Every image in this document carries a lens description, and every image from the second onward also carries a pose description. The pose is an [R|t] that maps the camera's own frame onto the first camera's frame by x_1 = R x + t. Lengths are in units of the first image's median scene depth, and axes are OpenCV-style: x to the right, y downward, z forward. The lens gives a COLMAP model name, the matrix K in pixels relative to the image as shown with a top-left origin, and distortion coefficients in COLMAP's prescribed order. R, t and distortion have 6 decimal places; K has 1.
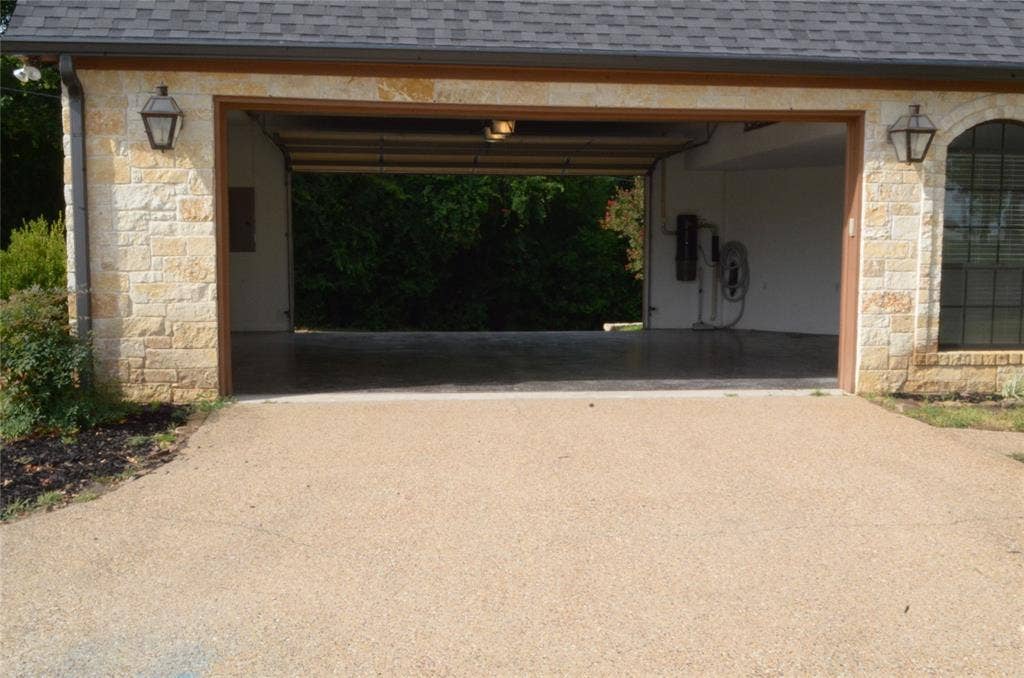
lens RADIAL K [[1017.1, 0, 507.3], [0, 1017.1, 343.5], [0, 0, 1]] dist [-0.030449, 0.000000]
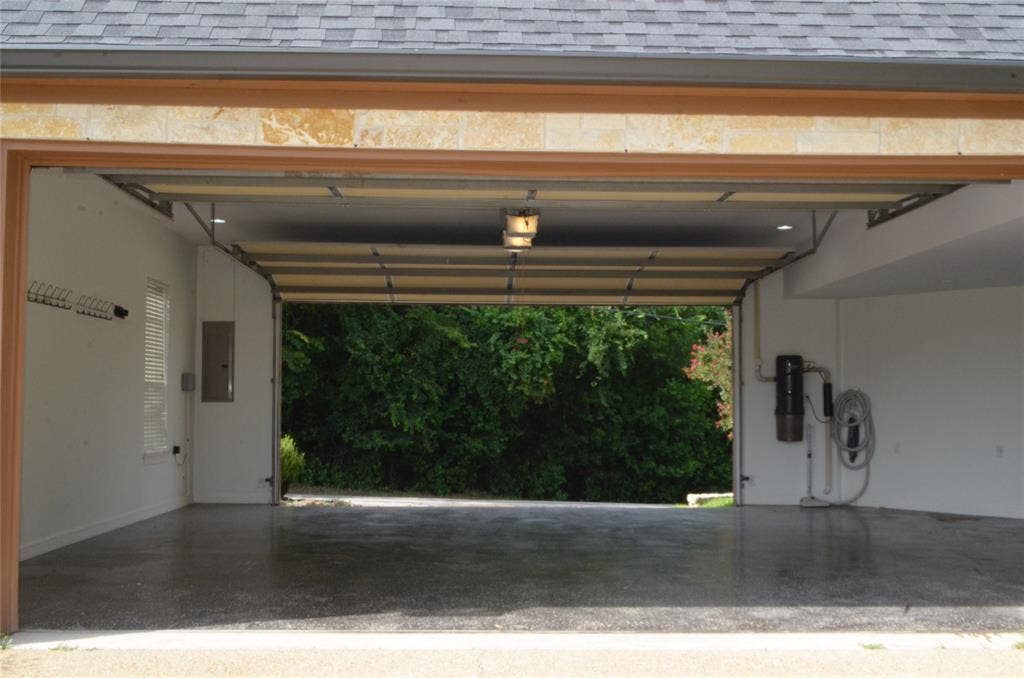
lens RADIAL K [[1017.1, 0, 517.4], [0, 1017.1, 361.1], [0, 0, 1]] dist [-0.030449, 0.000000]
pose [[0.995956, -0.002185, -0.089819, 0.067934], [-0.010168, 0.990540, -0.136844, -0.025087], [0.089268, 0.137204, 0.986512, 0.369303]]
